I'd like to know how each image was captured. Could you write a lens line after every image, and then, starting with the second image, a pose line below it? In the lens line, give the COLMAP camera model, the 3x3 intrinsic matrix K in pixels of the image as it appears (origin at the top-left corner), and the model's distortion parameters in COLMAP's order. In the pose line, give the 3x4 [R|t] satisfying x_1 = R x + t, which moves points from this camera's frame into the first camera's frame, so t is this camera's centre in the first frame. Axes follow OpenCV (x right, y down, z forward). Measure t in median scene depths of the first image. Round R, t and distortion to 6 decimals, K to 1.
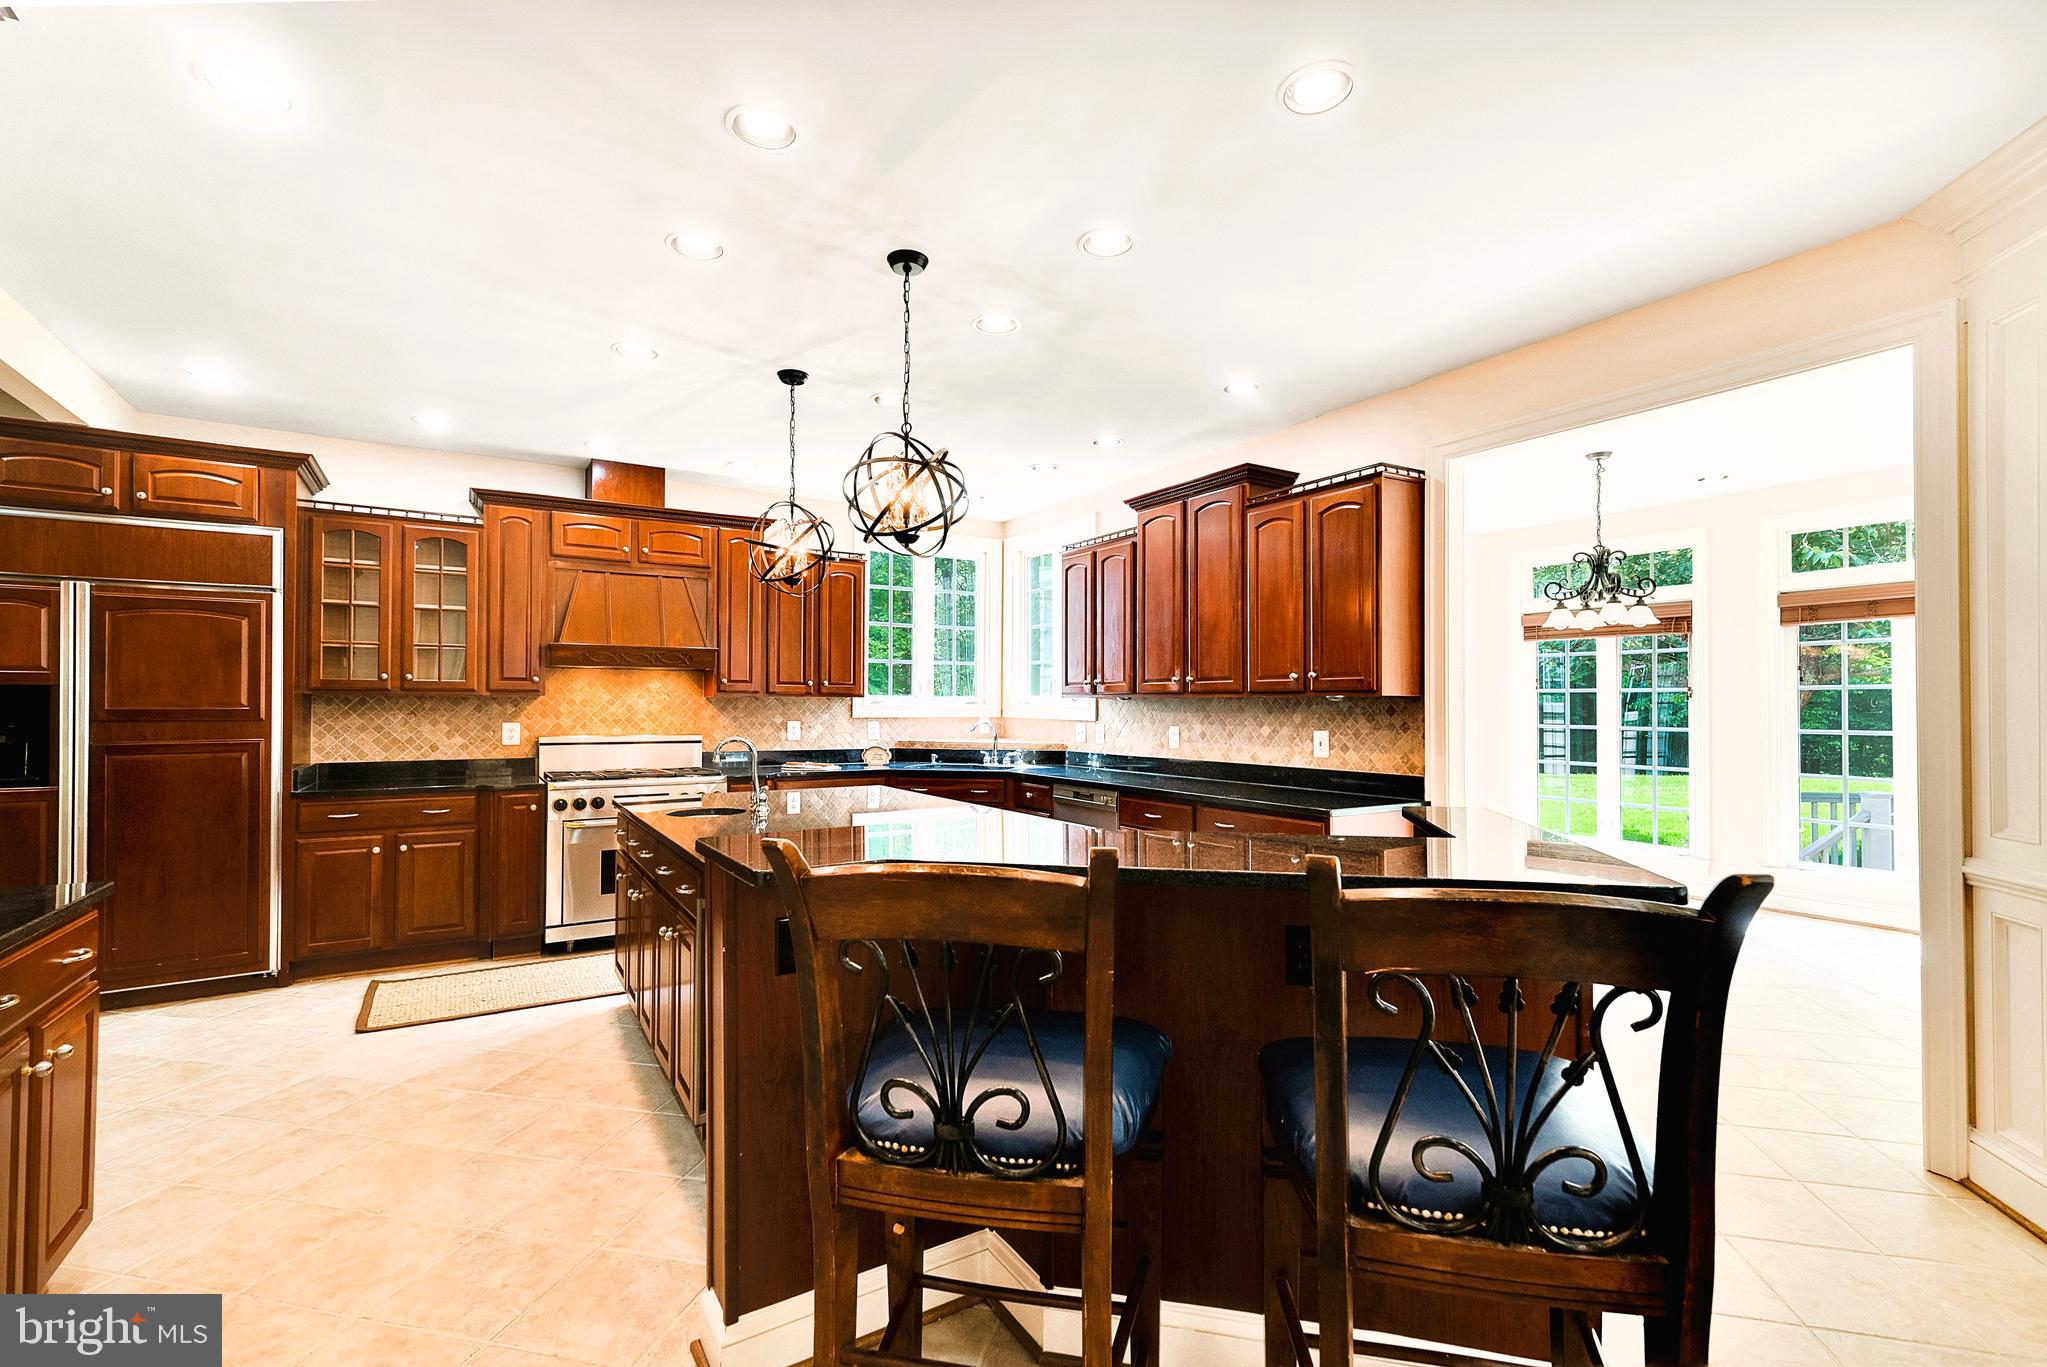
lens RADIAL K [[889.7, 0, 1017.0], [0, 889.7, 696.1], [0, 0, 1]] dist [0.001133, 0.000111]
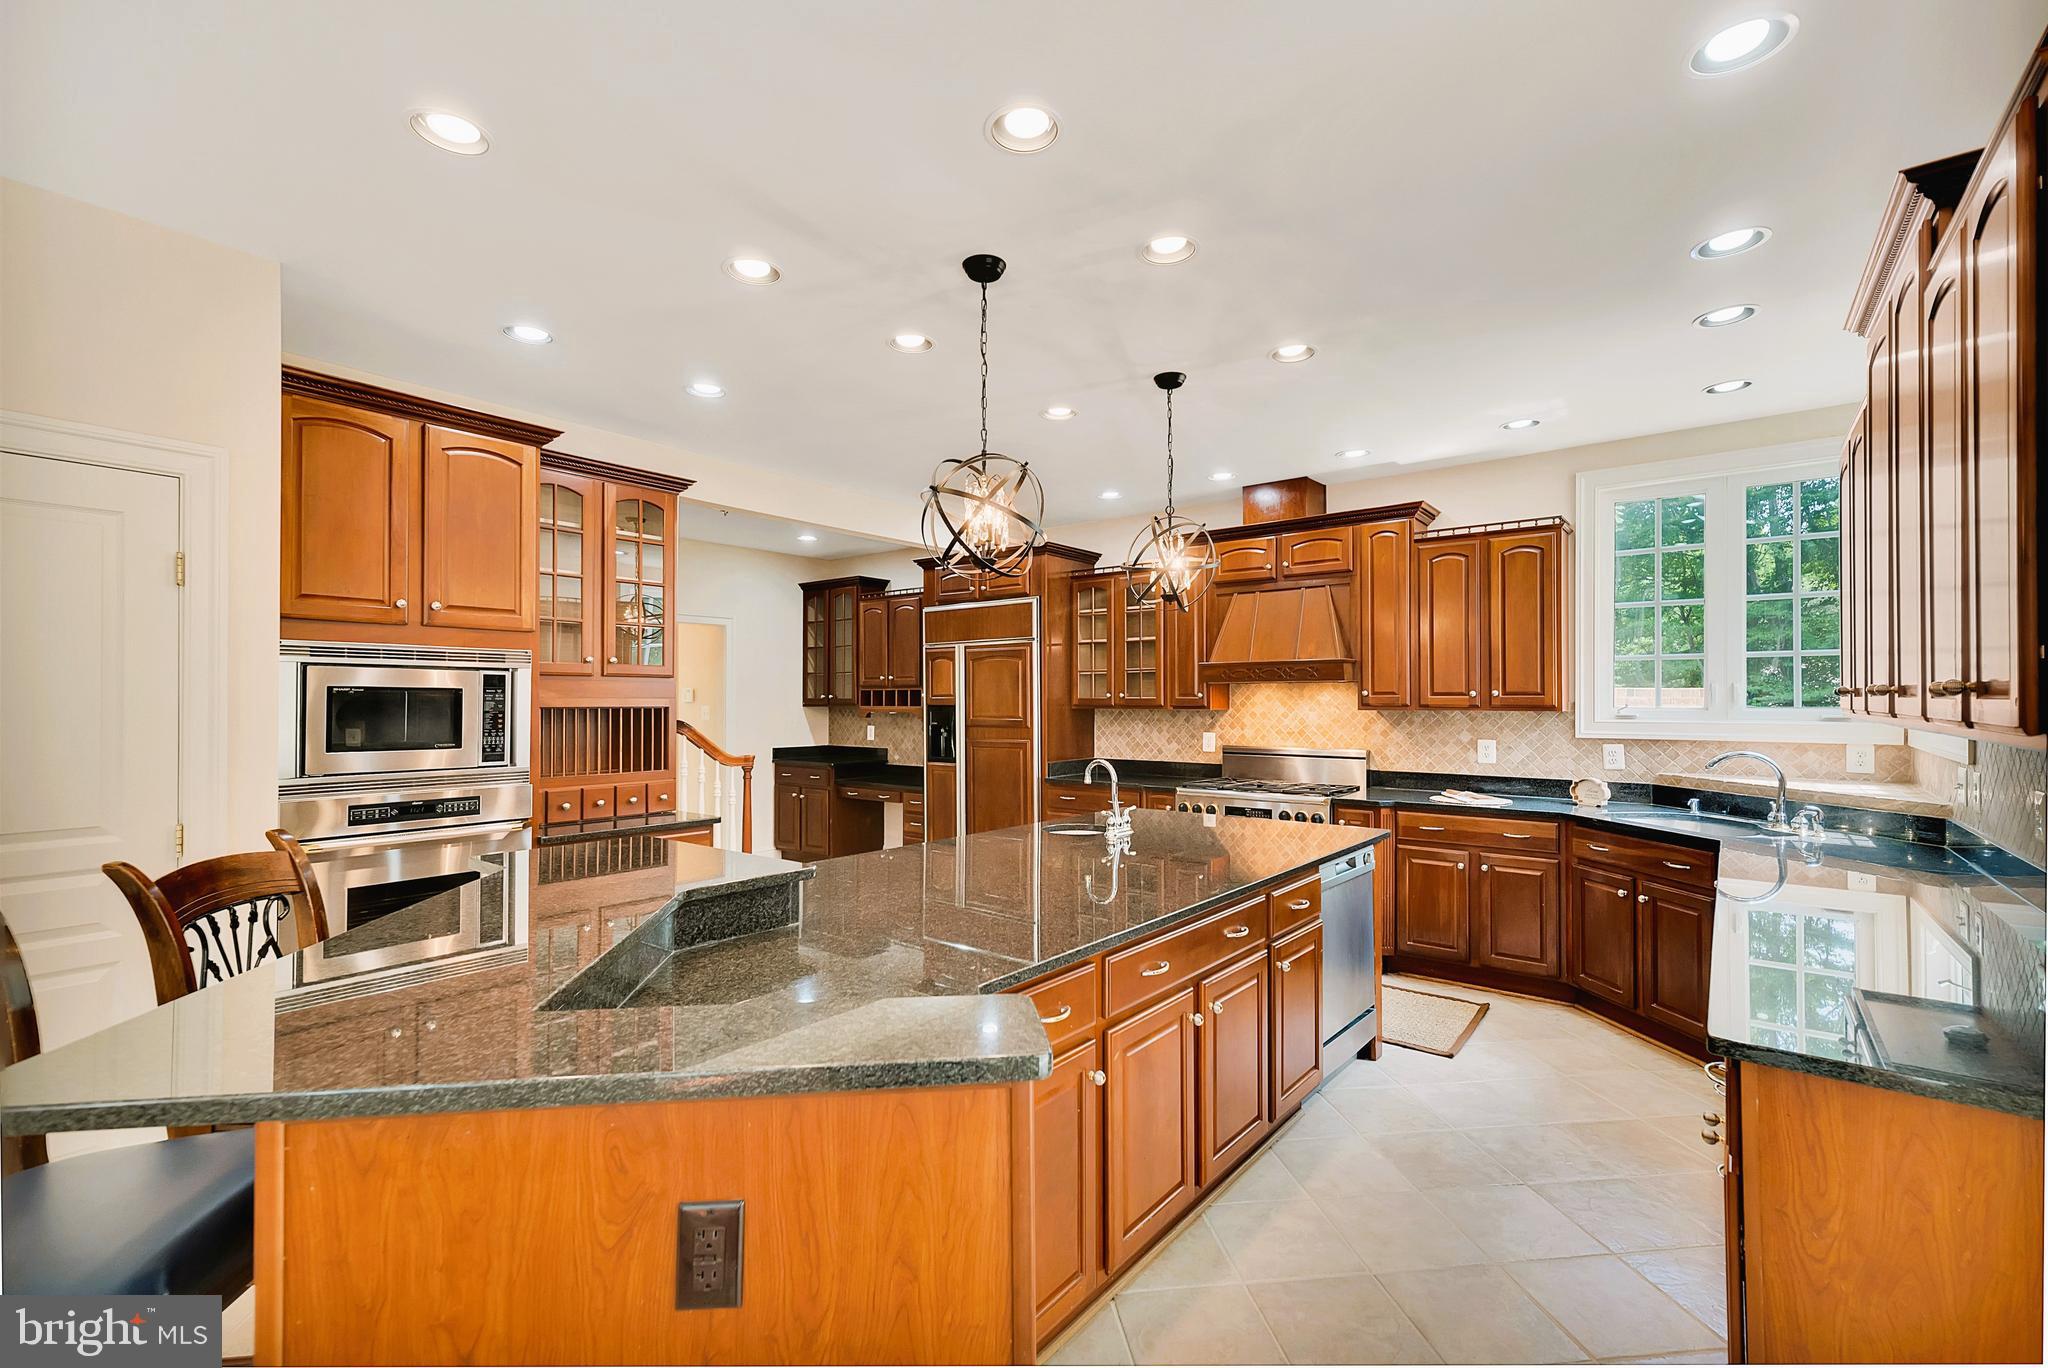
lens RADIAL K [[879.4, 0, 1045.6], [0, 879.4, 691.4], [0, 0, 1]] dist [-0.000335, 0.000078]
pose [[0.345947, -0.010958, -0.938190, 0.449966], [0.012742, 0.999894, -0.006980, -0.018951], [0.938168, -0.009539, 0.346050, 0.435564]]
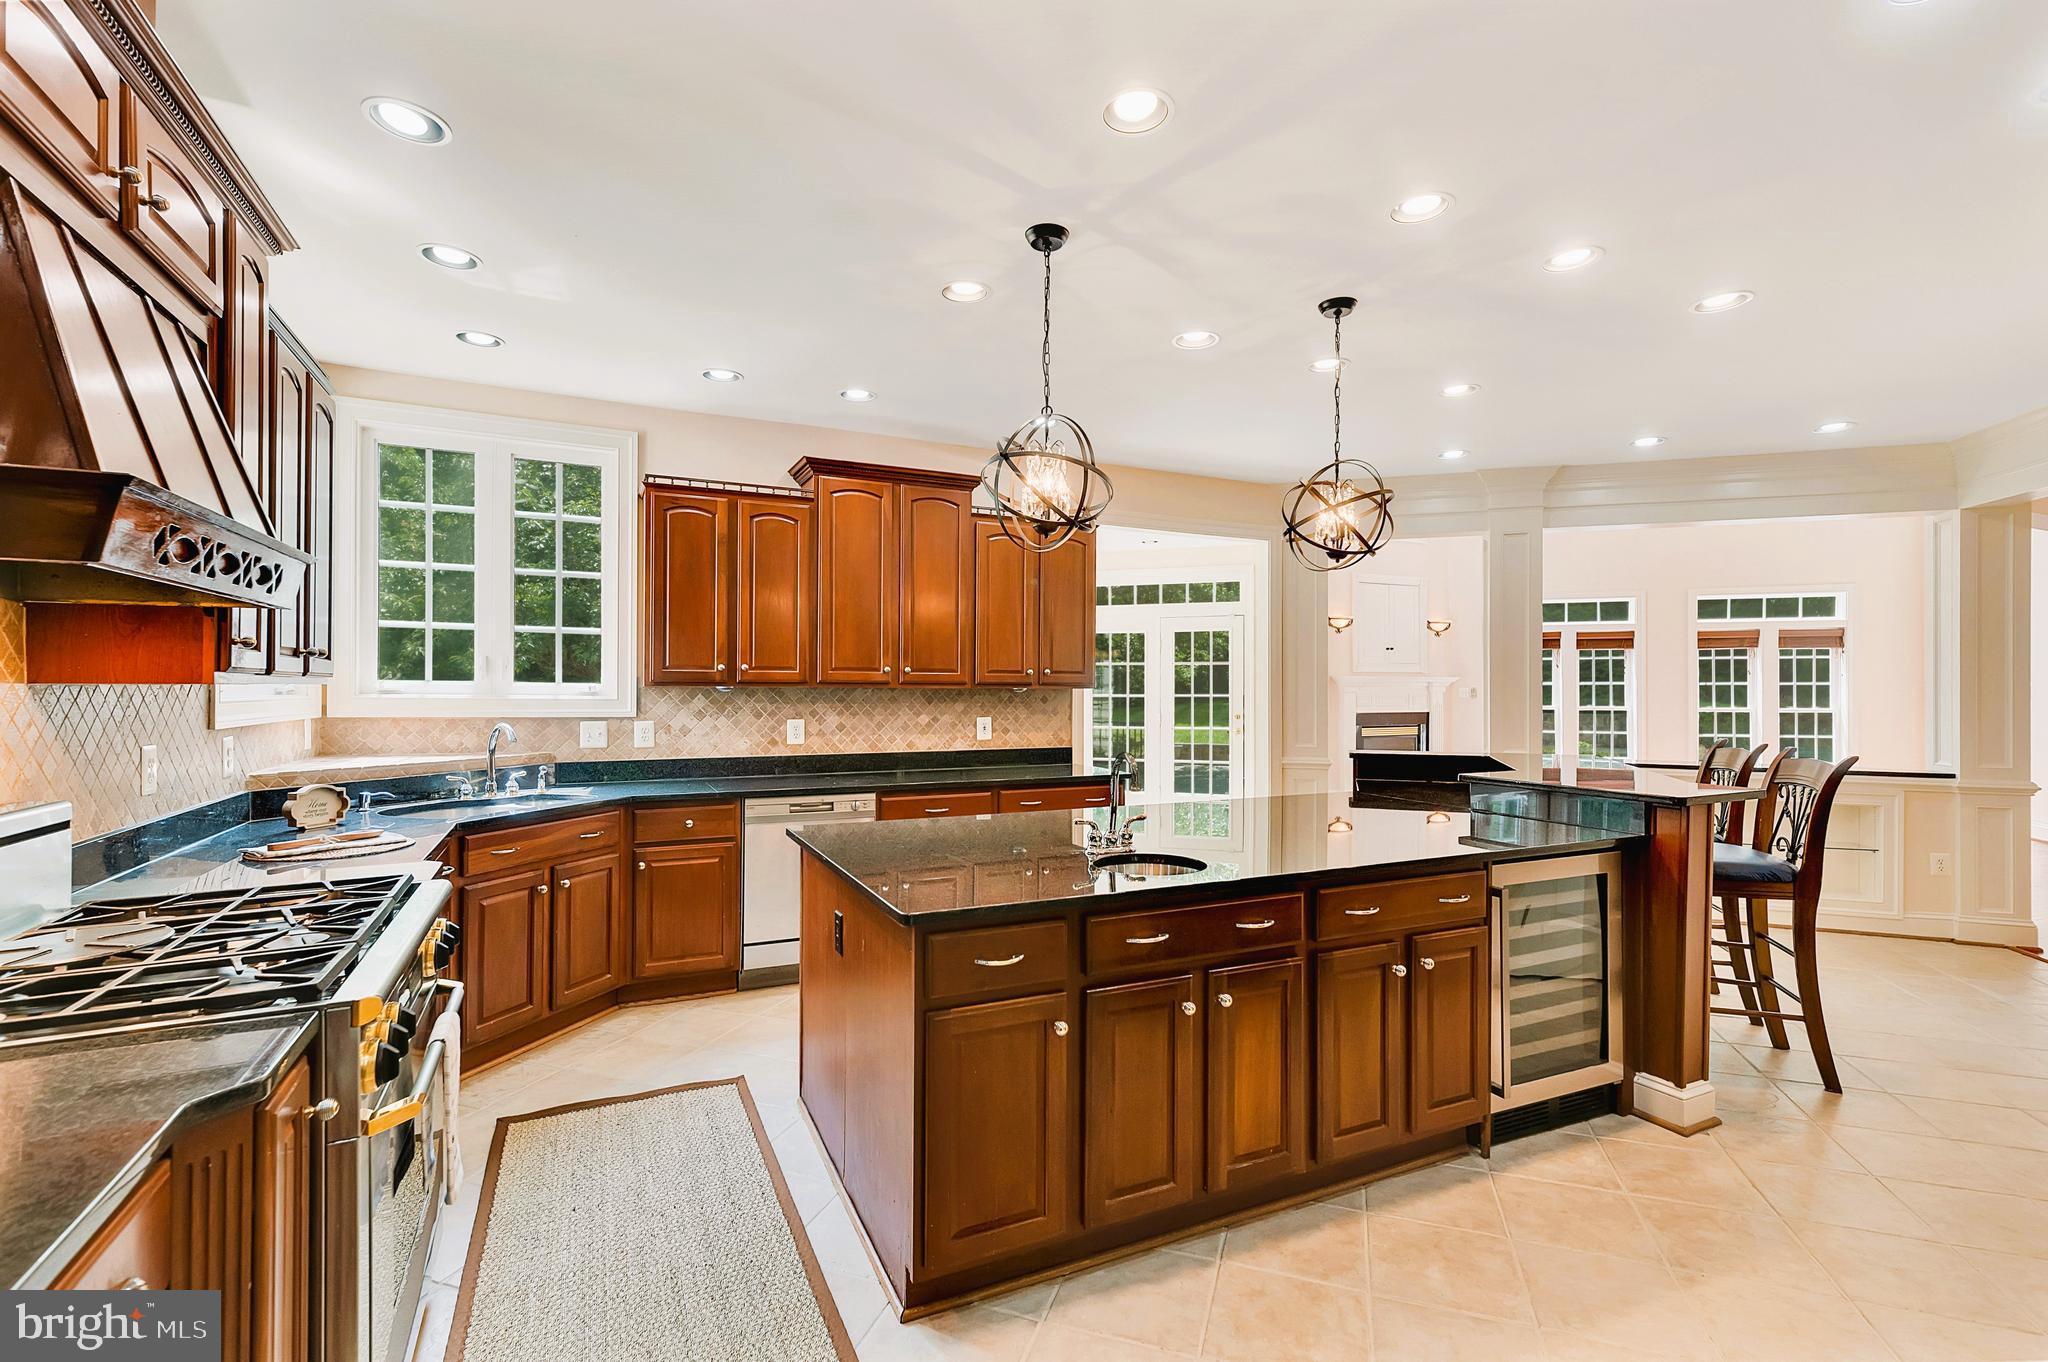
lens RADIAL K [[909.3, 0, 1024.4], [0, 909.3, 690.9], [0, 0, 1]] dist [0.012322, 0.000423]
pose [[0.114031, -0.004708, 0.993466, -0.761430], [-0.014361, 0.999876, 0.006387, -0.003706], [-0.993373, -0.014995, 0.113949, 0.732590]]
